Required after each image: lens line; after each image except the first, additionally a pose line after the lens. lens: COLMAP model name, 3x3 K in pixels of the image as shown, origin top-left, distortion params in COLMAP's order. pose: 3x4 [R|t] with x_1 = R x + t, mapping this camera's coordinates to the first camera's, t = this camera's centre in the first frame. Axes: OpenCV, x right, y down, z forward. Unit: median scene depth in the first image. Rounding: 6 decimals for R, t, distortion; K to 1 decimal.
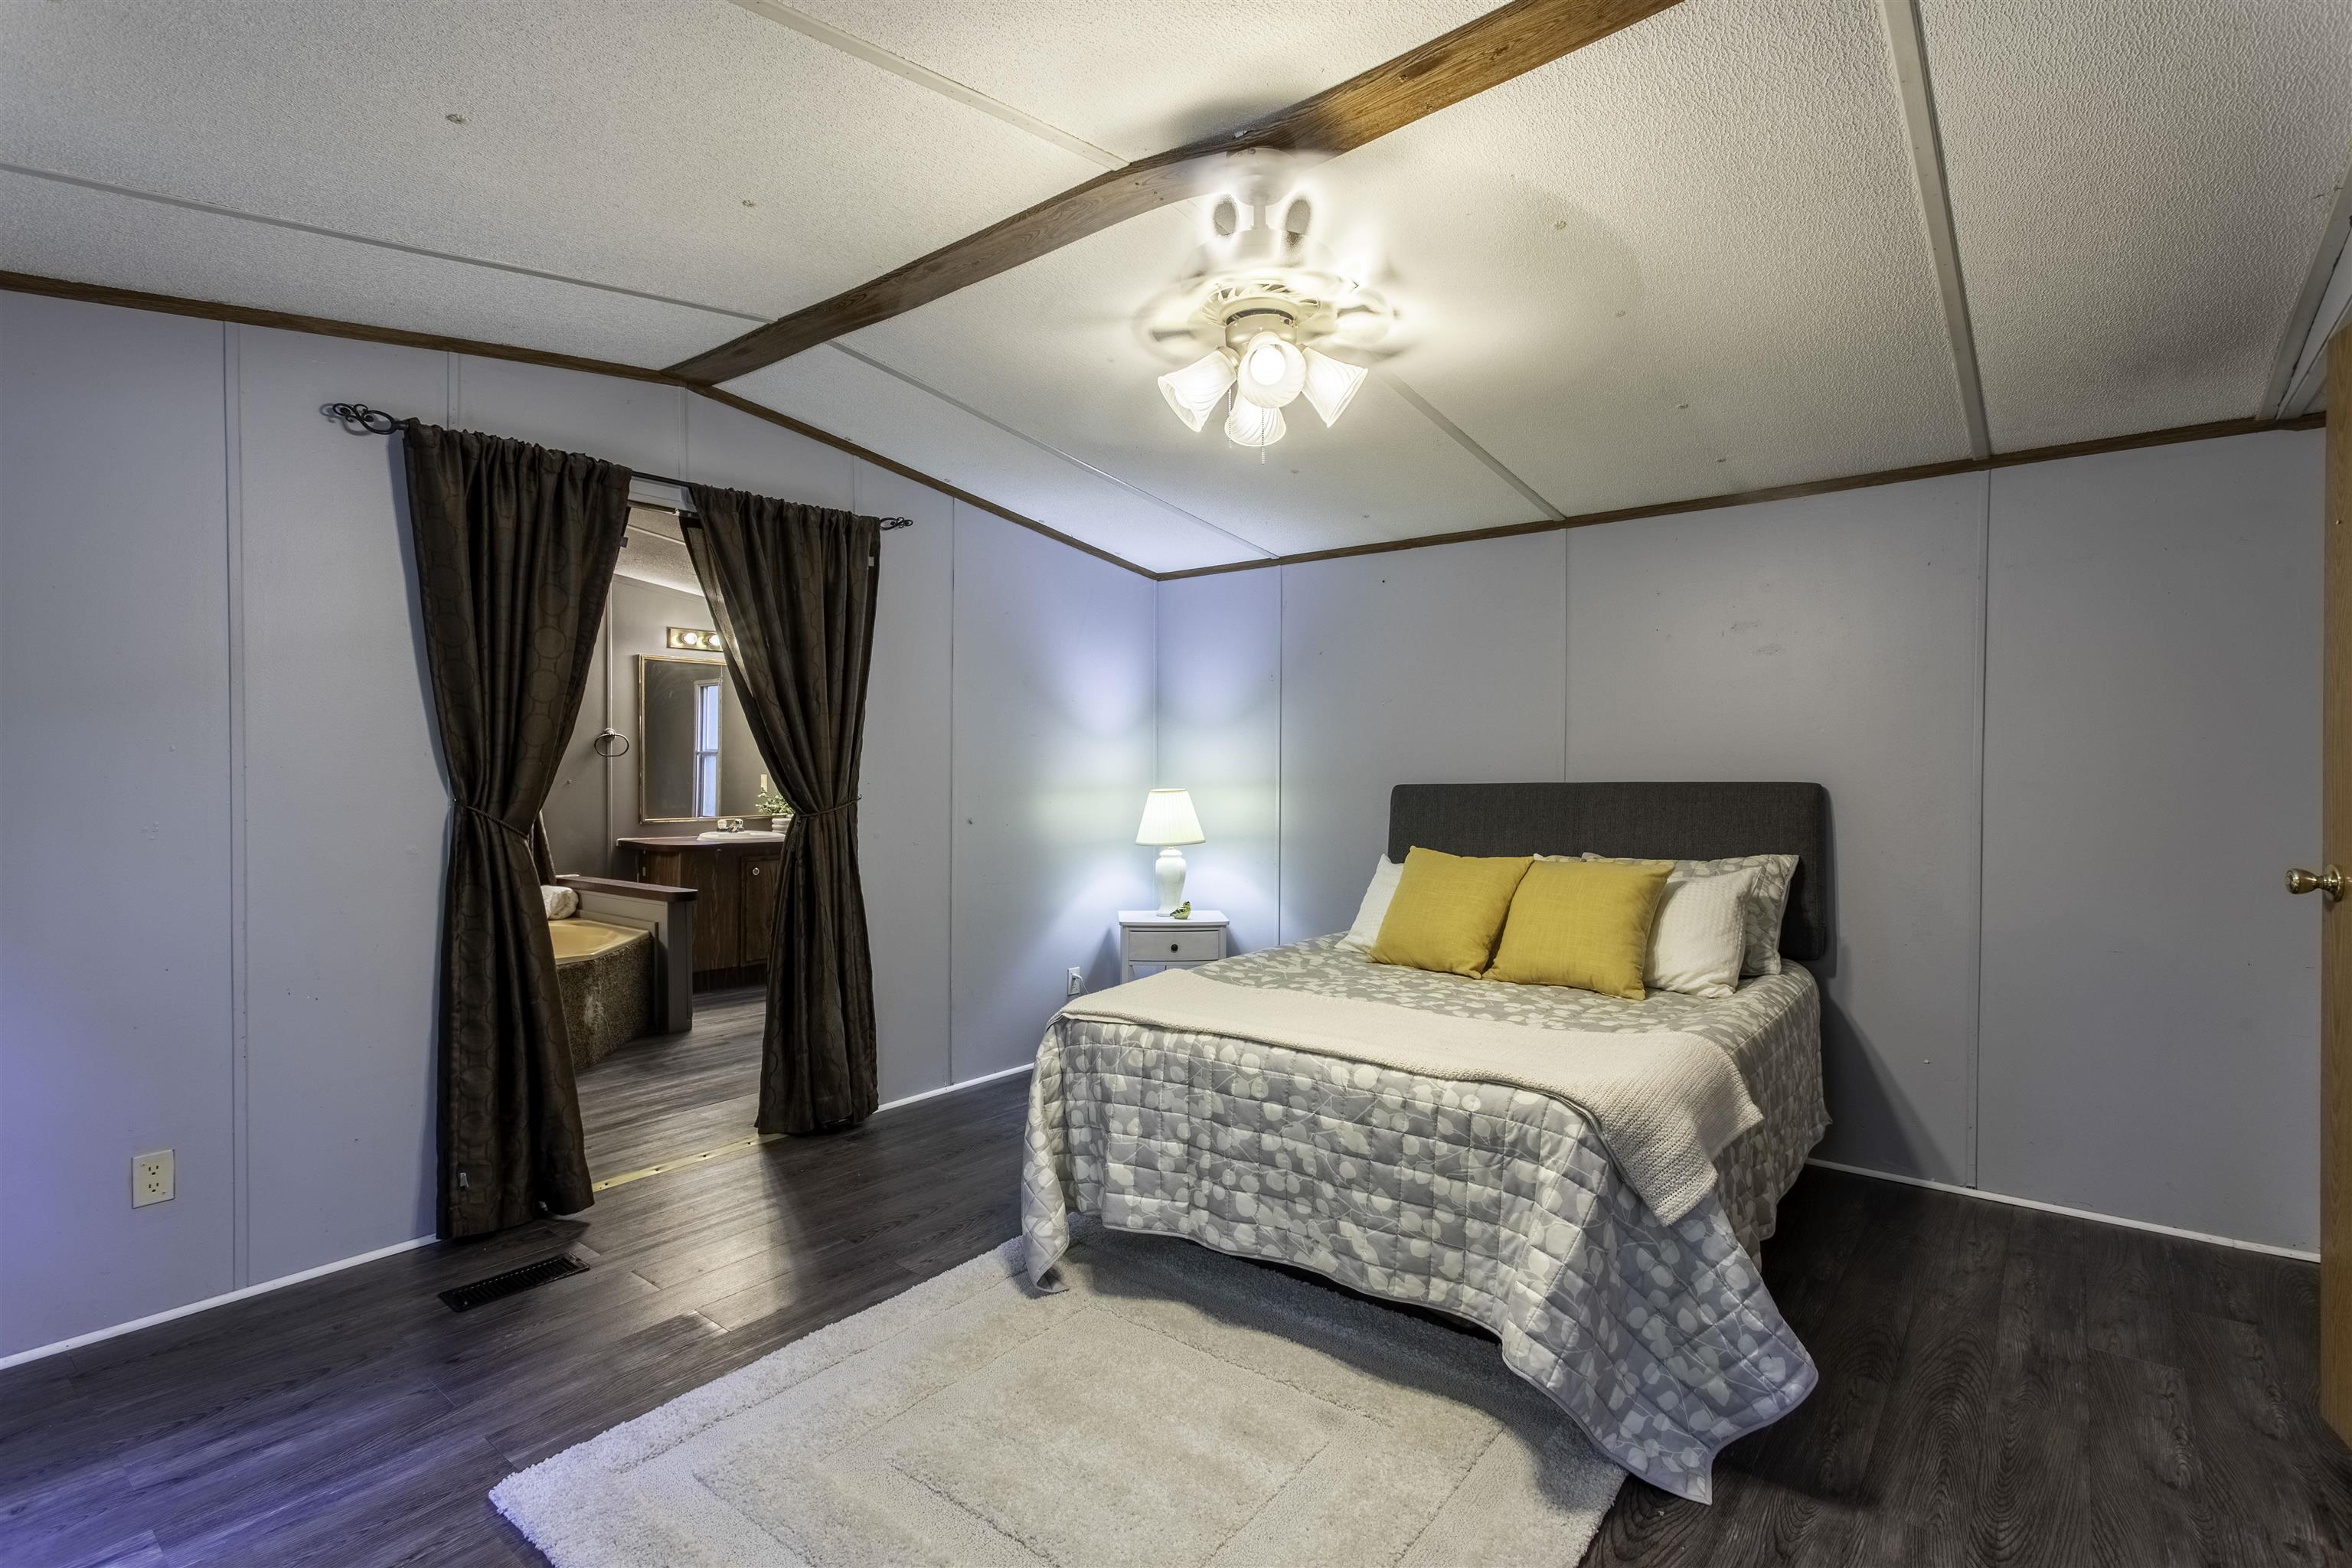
lens RADIAL K [[1114.5, 0, 1164.0], [0, 1114.5, 787.4], [0, 0, 1]] dist [0.000904, 0.000607]
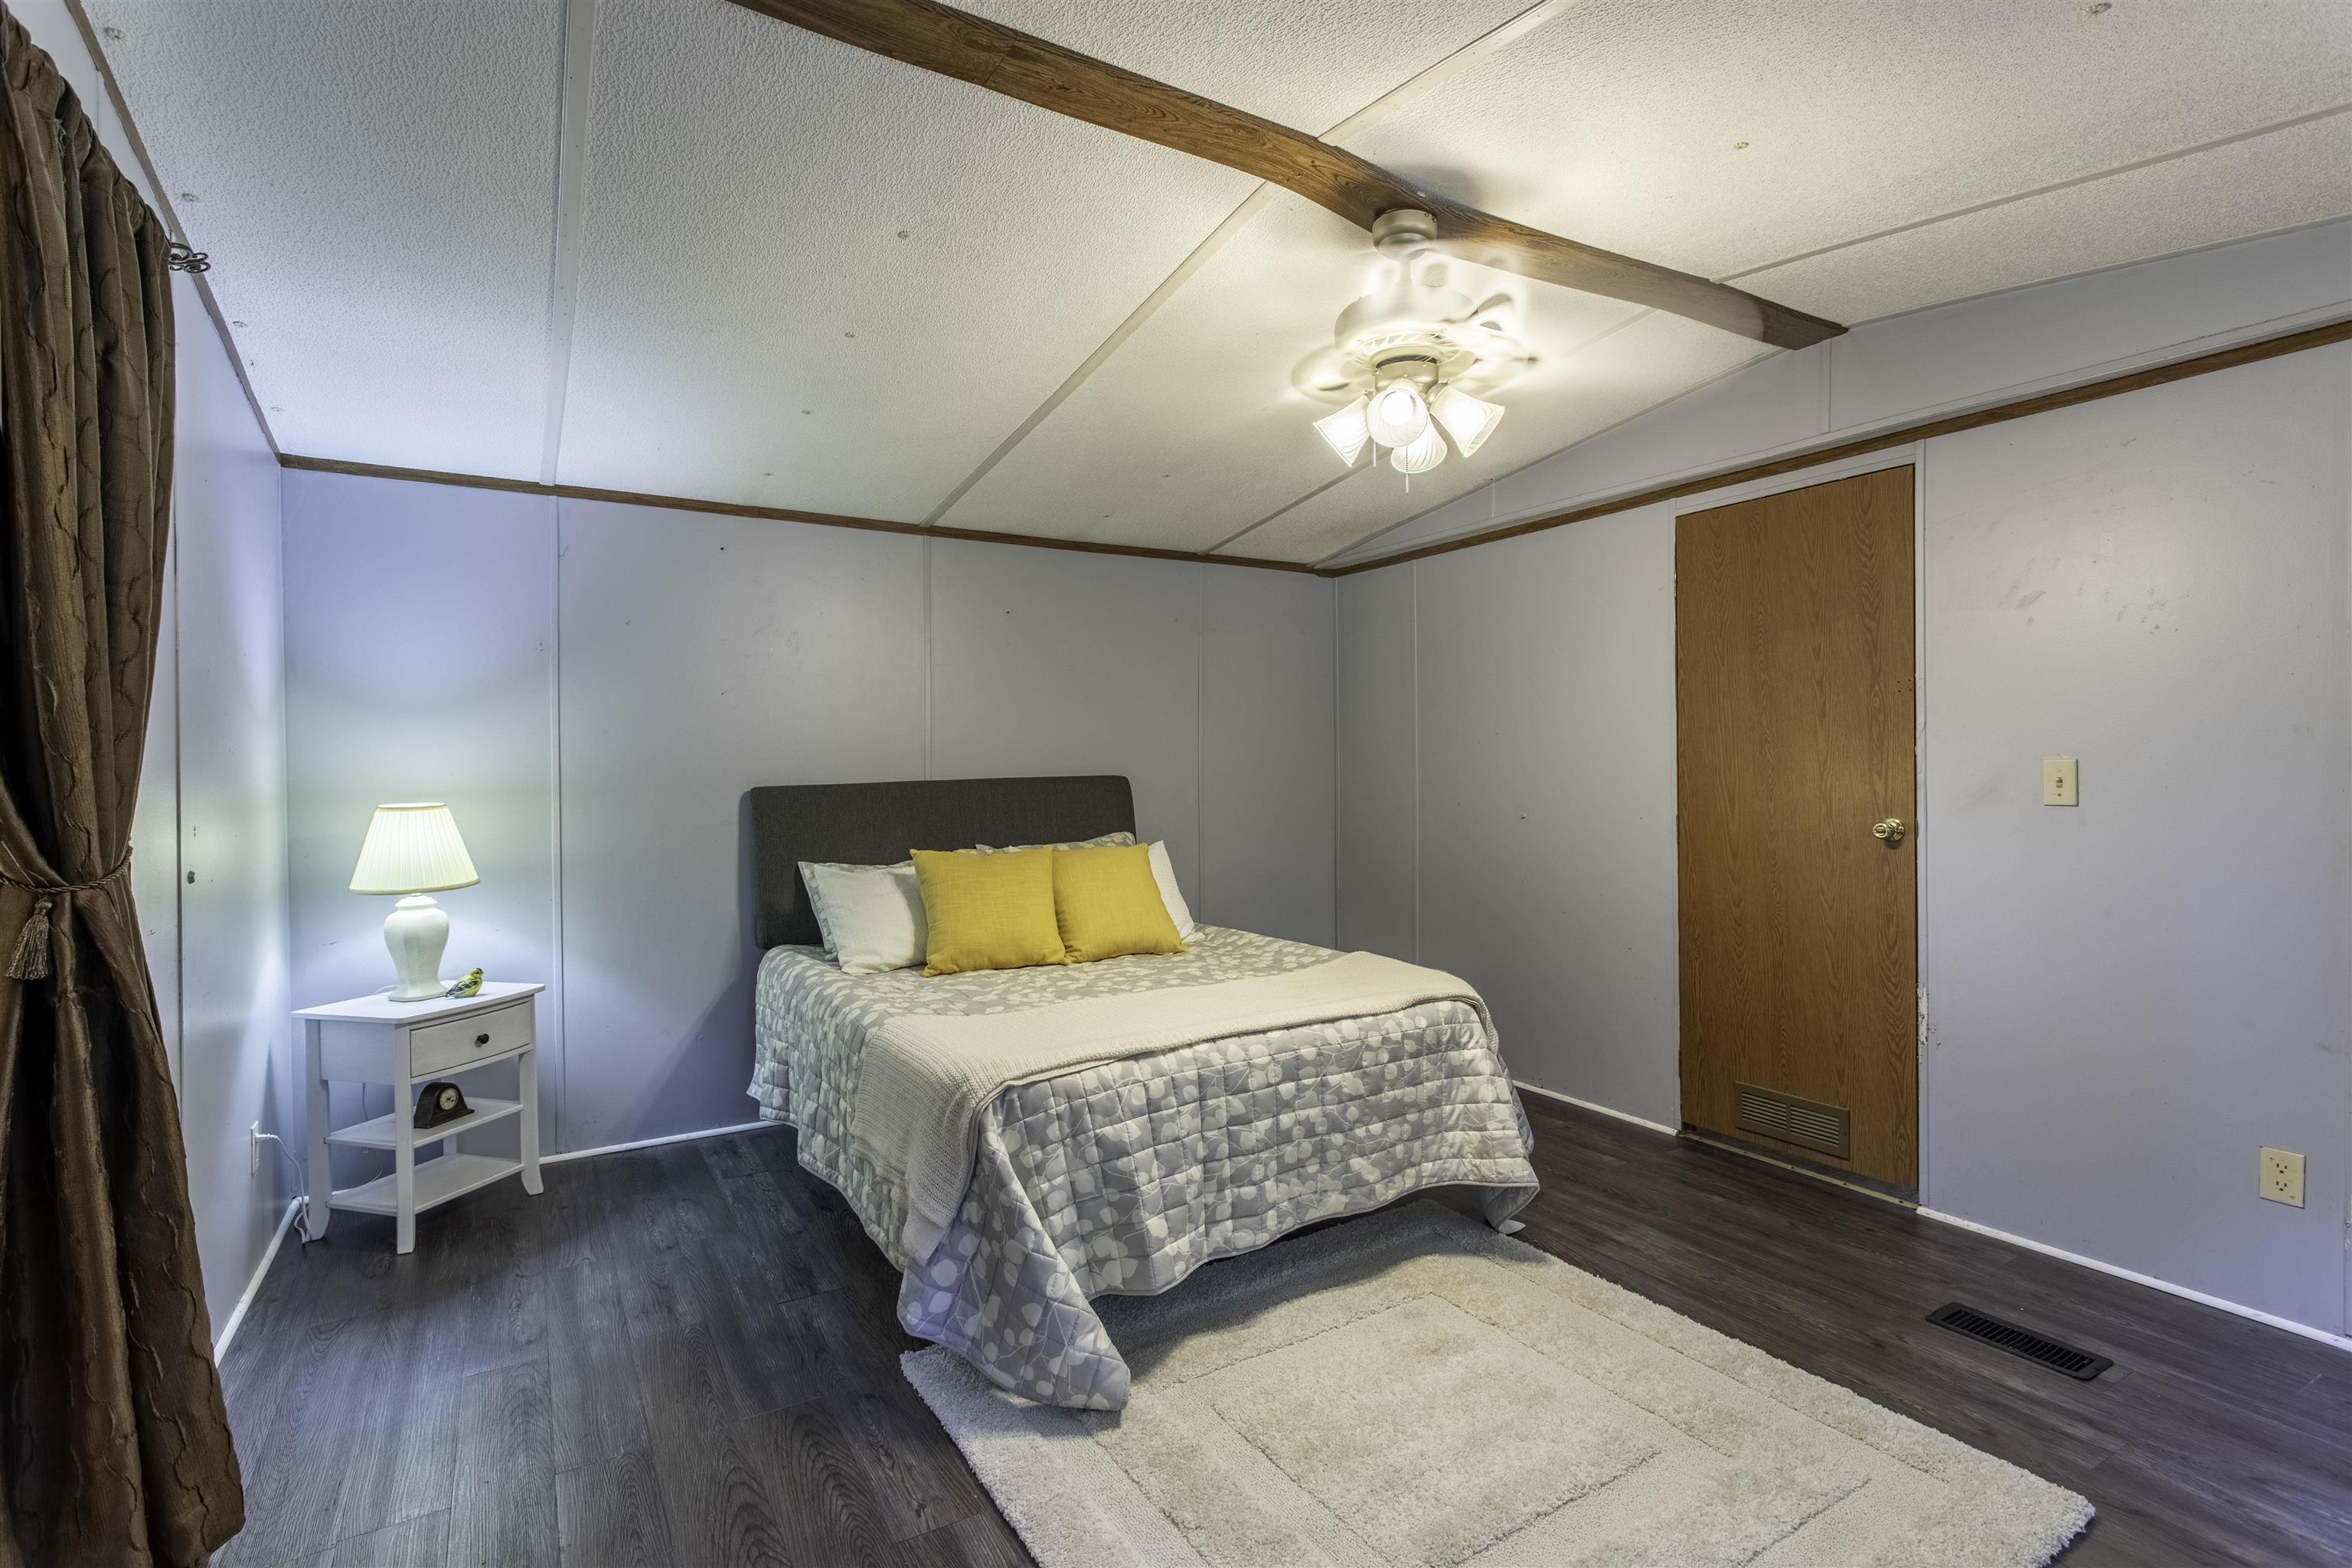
lens RADIAL K [[1114.5, 0, 1164.0], [0, 1114.5, 787.4], [0, 0, 1]] dist [0.000904, 0.000607]
pose [[0.341122, -0.023994, 0.939713, -0.924536], [0.025059, 0.999551, 0.016426, -0.015595], [-0.939685, 0.017945, 0.341571, 0.744573]]
